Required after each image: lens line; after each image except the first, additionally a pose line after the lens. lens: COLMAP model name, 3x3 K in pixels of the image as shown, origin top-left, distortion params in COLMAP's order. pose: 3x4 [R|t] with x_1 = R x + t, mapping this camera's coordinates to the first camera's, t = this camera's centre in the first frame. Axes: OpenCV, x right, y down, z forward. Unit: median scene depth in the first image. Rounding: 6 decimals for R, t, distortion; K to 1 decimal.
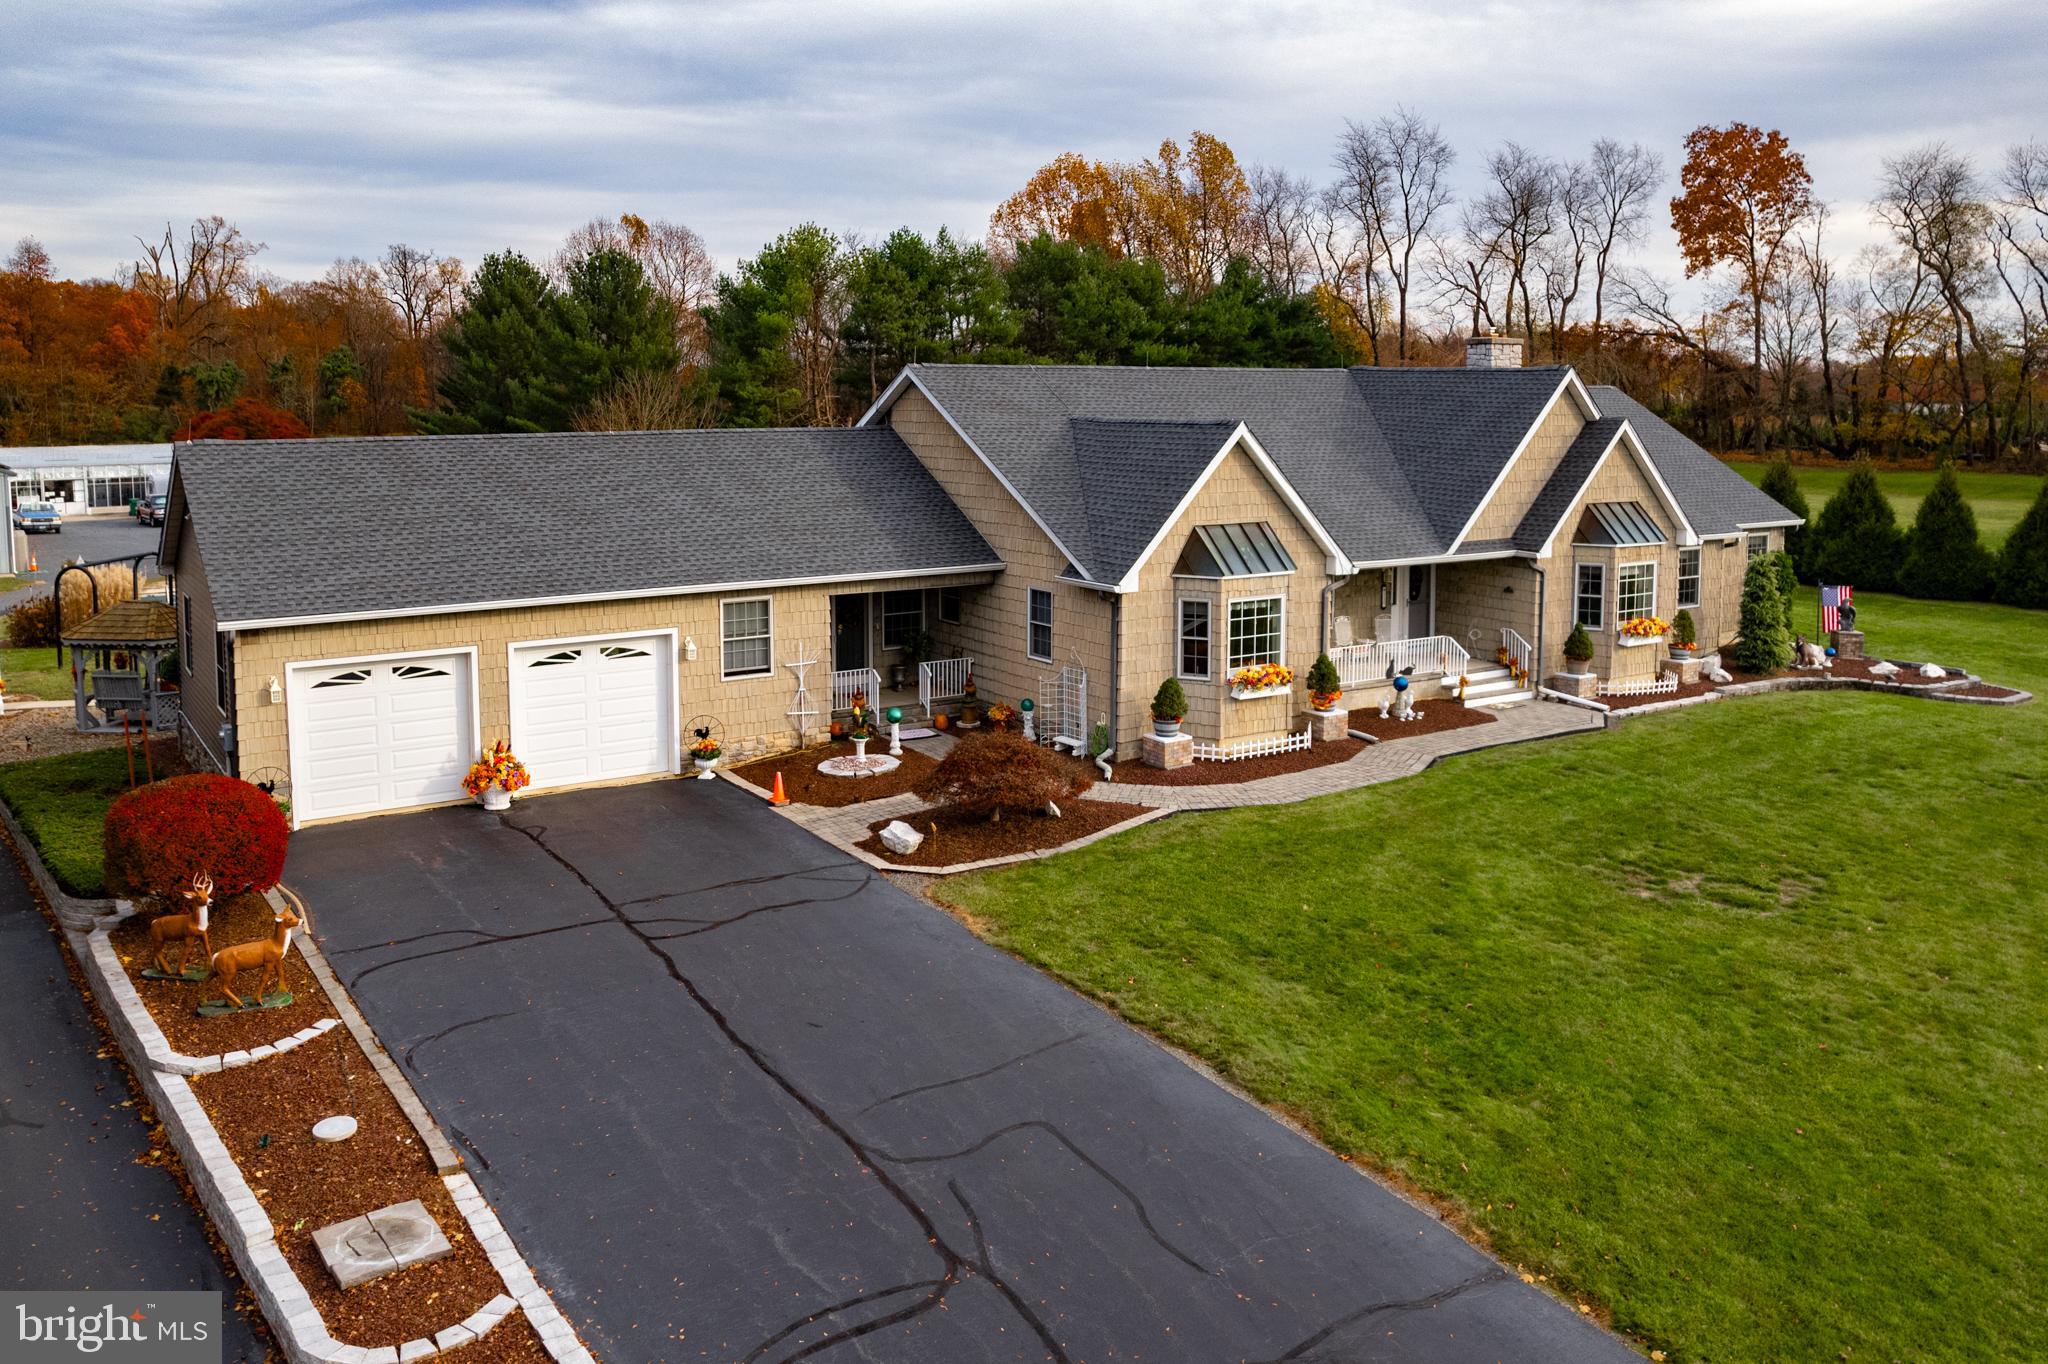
lens RADIAL K [[1706.0, 0, 1025.1], [0, 1706.0, 514.6], [0, 0, 1]] dist [-0.041543, 0.002837]
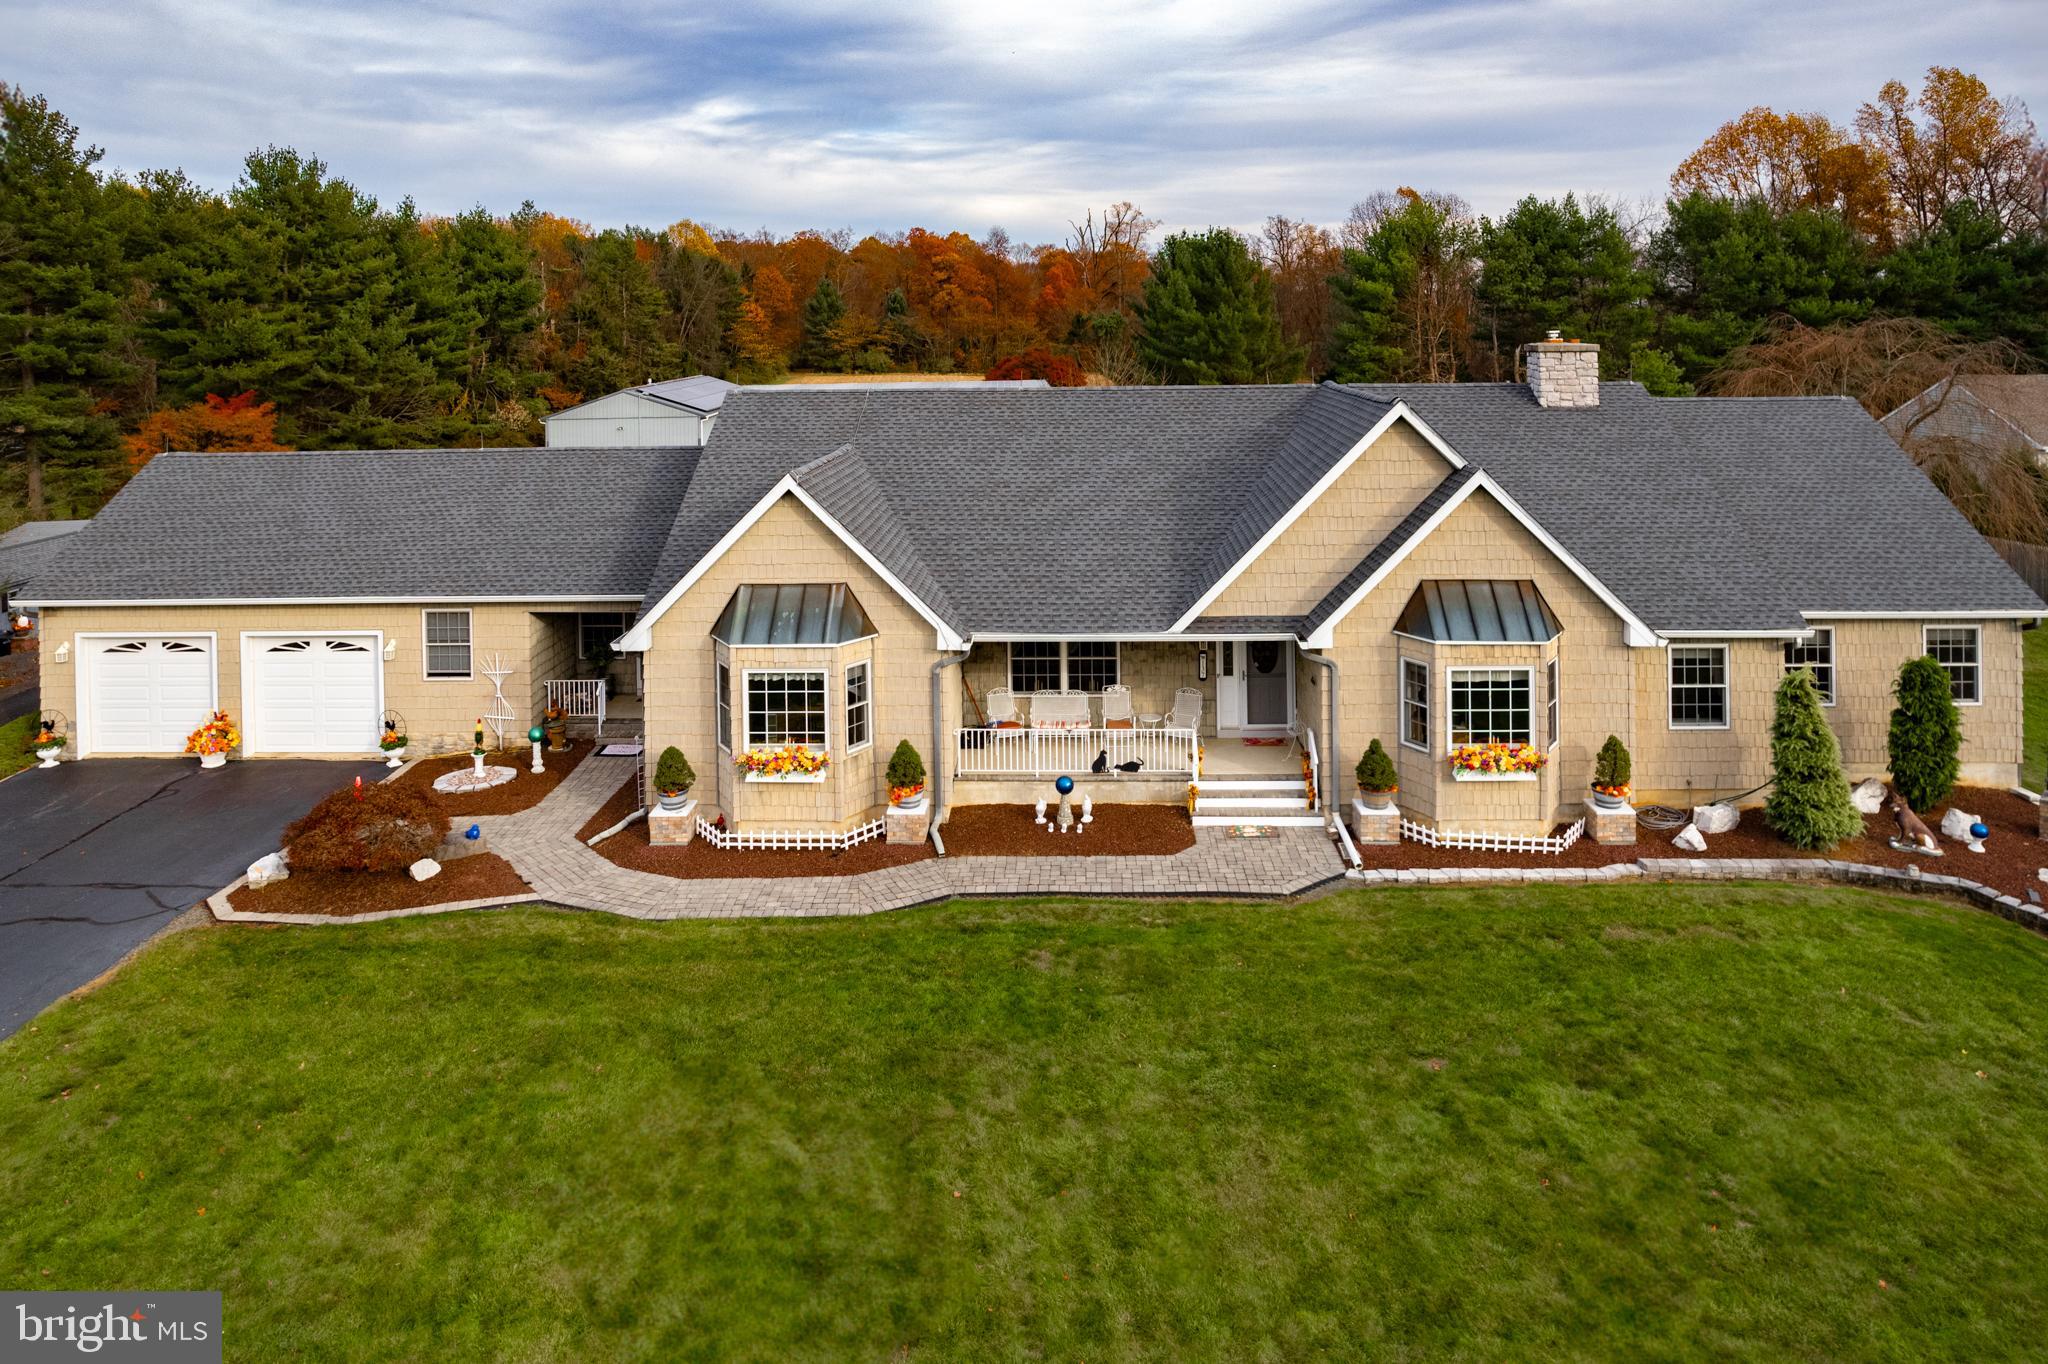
lens RADIAL K [[1402.8, 0, 1020.8], [0, 1402.8, 378.7], [0, 0, 1]] dist [-0.028652, 0.005447]
pose [[0.800667, 0.012335, -0.598983, 0.664857], [-0.029648, 0.999379, -0.019051, -0.093183], [0.598376, 0.033012, 0.800535, 0.468725]]
